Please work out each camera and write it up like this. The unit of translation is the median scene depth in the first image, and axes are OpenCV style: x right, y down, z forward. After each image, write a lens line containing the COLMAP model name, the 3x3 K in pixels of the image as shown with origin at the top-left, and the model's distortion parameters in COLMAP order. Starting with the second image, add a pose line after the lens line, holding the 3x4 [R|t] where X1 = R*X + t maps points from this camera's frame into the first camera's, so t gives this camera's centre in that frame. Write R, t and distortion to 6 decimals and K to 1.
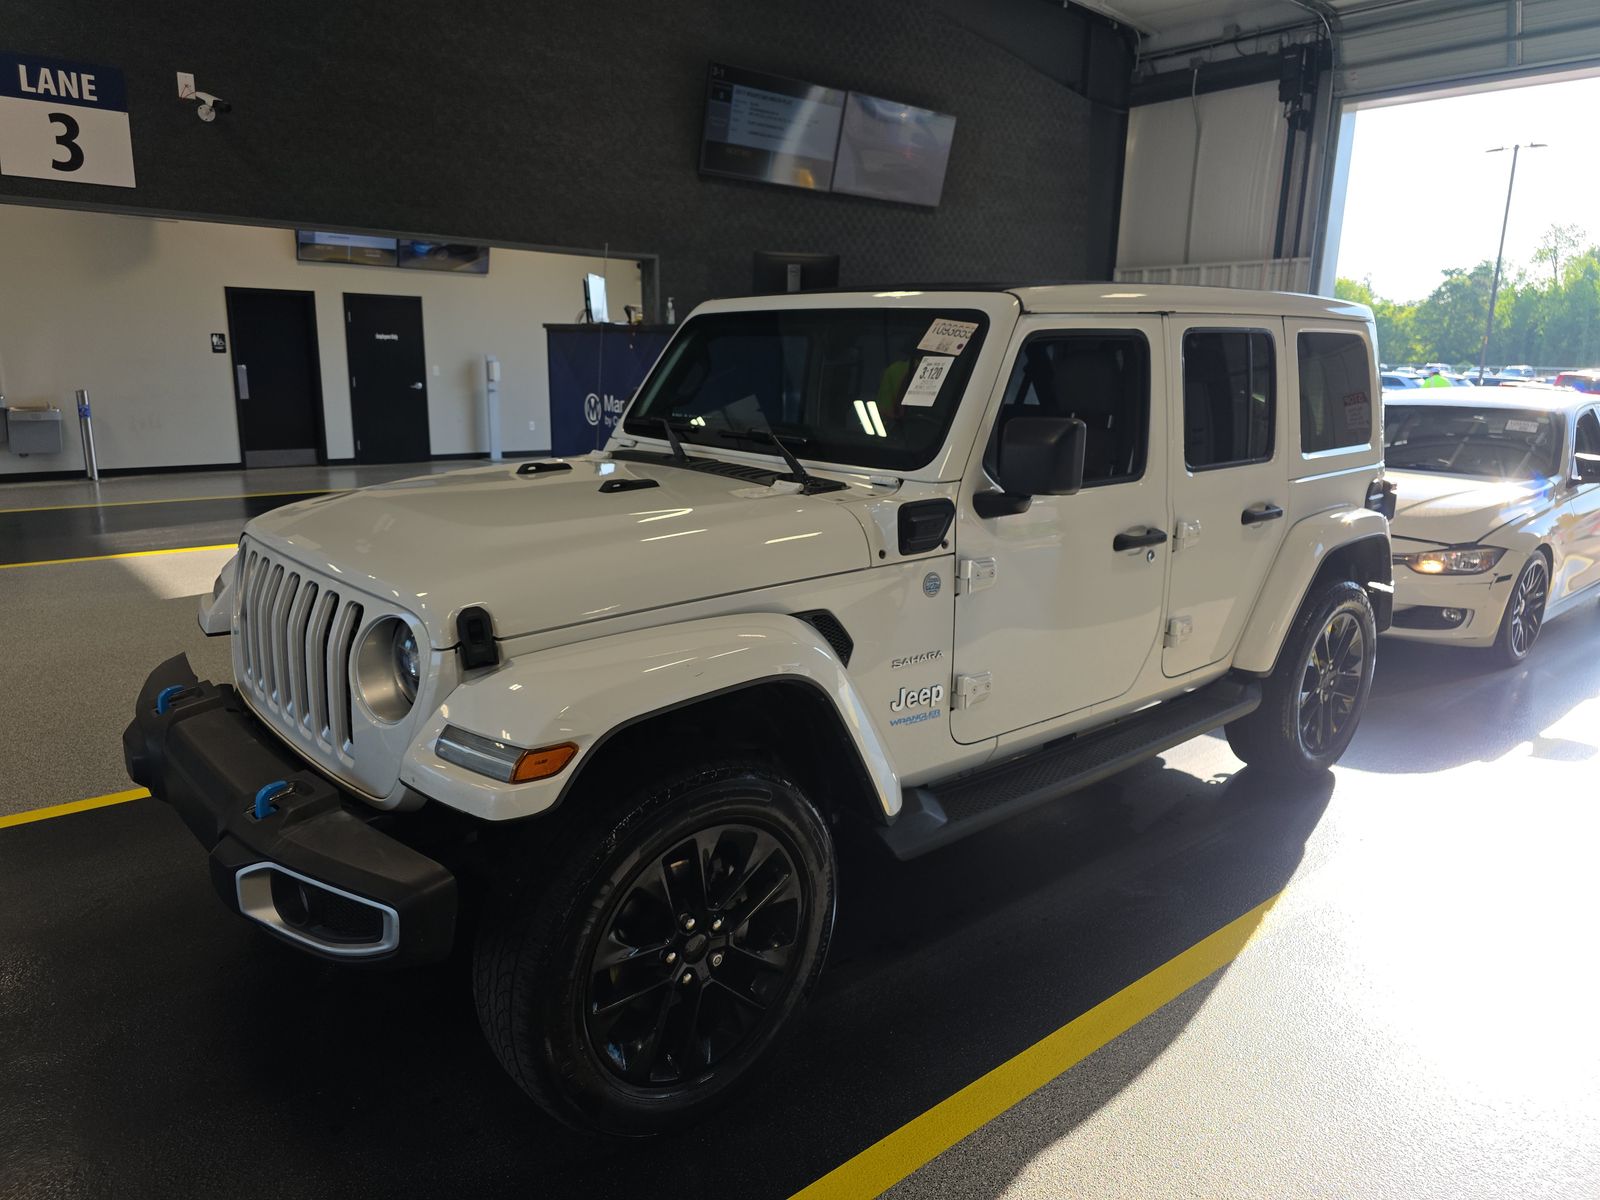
lens RADIAL K [[1094.9, 0, 785.4], [0, 1094.9, 597.5], [0, 0, 1]] dist [0.059101, -0.052119]
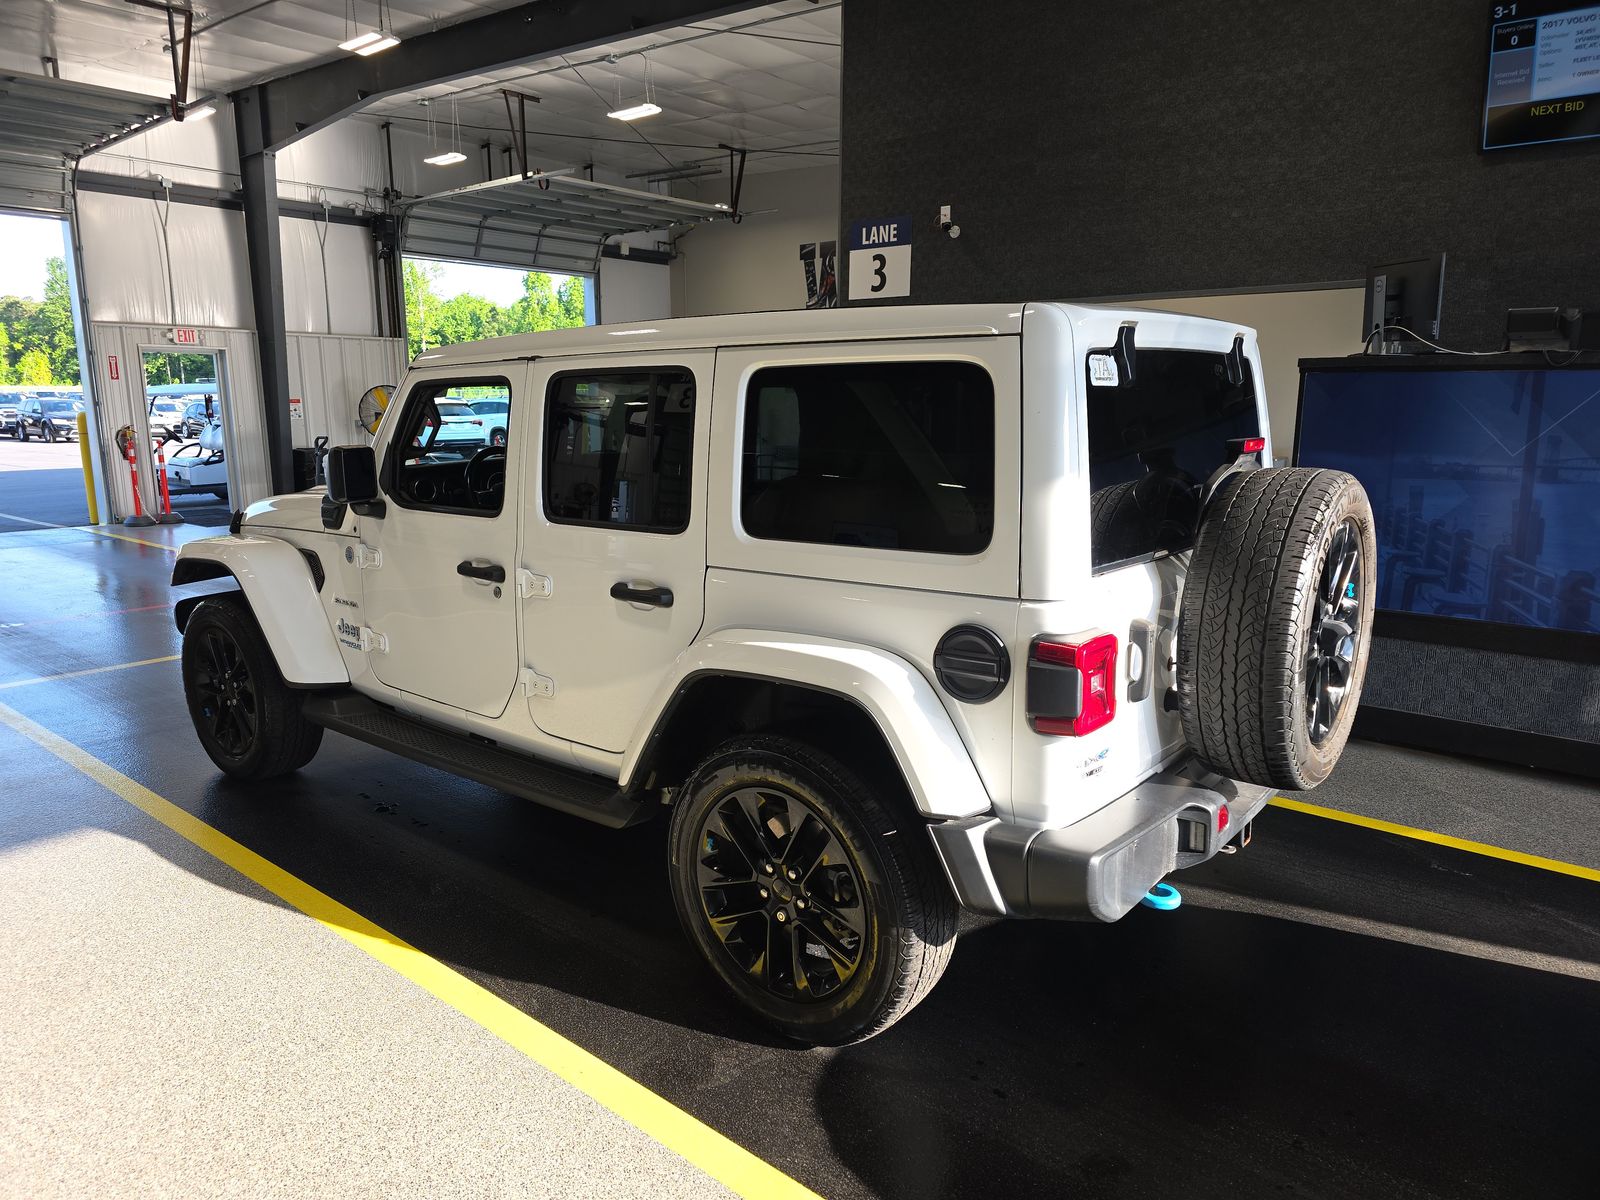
lens RADIAL K [[1094.9, 0, 785.4], [0, 1094.9, 597.5], [0, 0, 1]] dist [0.059101, -0.052119]
pose [[0.149371, 0.160893, -0.975603, 0.884595], [-0.210823, 0.969167, 0.127553, -0.141850], [0.966044, 0.186627, 0.178686, 0.689816]]
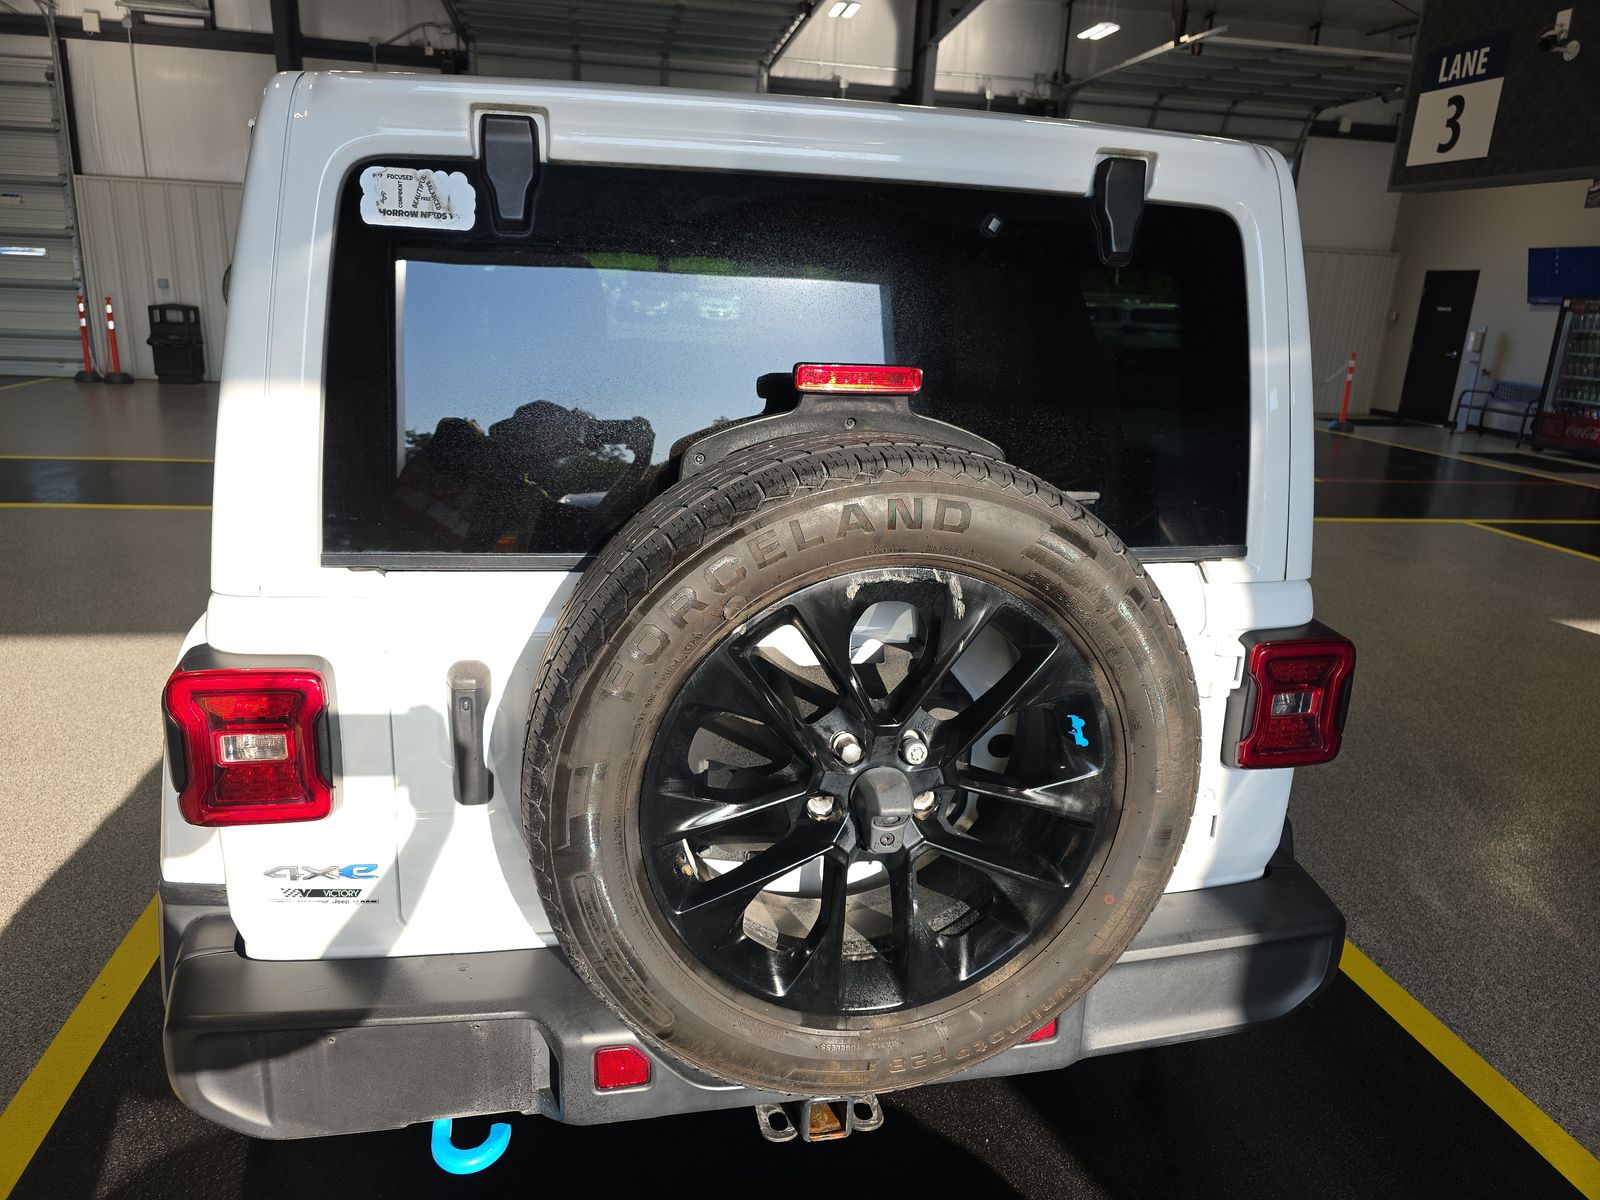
lens RADIAL K [[1094.9, 0, 785.4], [0, 1094.9, 597.5], [0, 0, 1]] dist [0.059101, -0.052119]
pose [[-0.506153, 0.195338, -0.840031, 0.628878], [-0.240144, 0.903571, 0.354810, -0.228552], [0.828336, 0.381317, -0.410436, 1.081507]]
